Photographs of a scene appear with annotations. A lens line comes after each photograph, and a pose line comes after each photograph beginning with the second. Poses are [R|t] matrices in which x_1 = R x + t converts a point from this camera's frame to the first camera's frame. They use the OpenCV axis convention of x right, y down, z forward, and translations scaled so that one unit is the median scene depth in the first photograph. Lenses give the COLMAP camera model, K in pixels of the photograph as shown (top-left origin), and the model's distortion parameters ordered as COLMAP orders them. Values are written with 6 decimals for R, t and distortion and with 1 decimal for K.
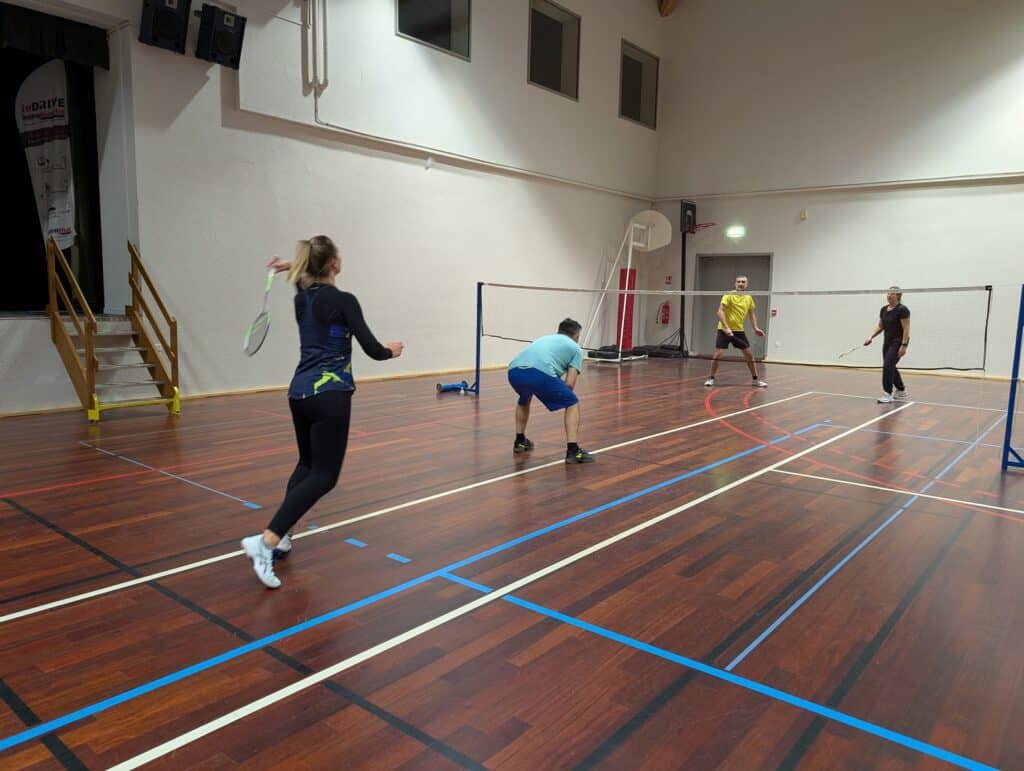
lens RADIAL K [[729.0, 0, 502.5], [0, 729.0, 387.8], [0, 0, 1]] dist [0.032123, -0.009976]
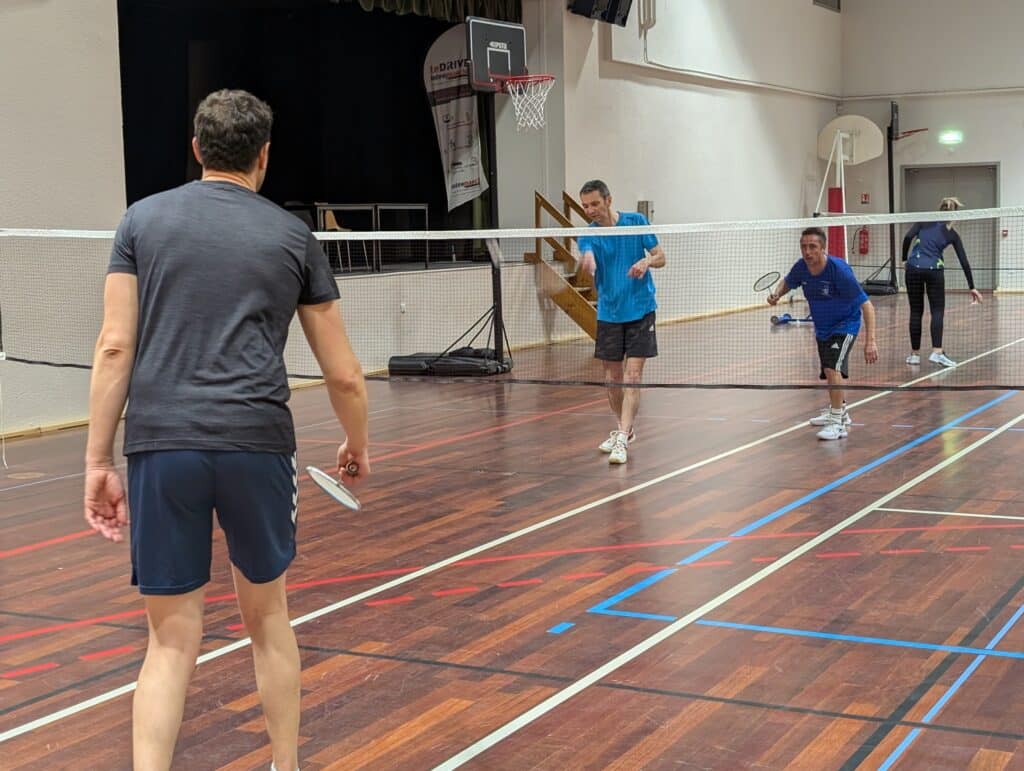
lens RADIAL K [[1679.6, 0, 510.2], [0, 1679.6, 386.1], [0, 0, 1]] dist [0.136433, 0.000000]
pose [[0.972243, -0.067507, 0.224023, -0.704653], [0.075068, 0.996855, -0.025396, 0.087926], [-0.221604, 0.041508, 0.974253, -0.849794]]
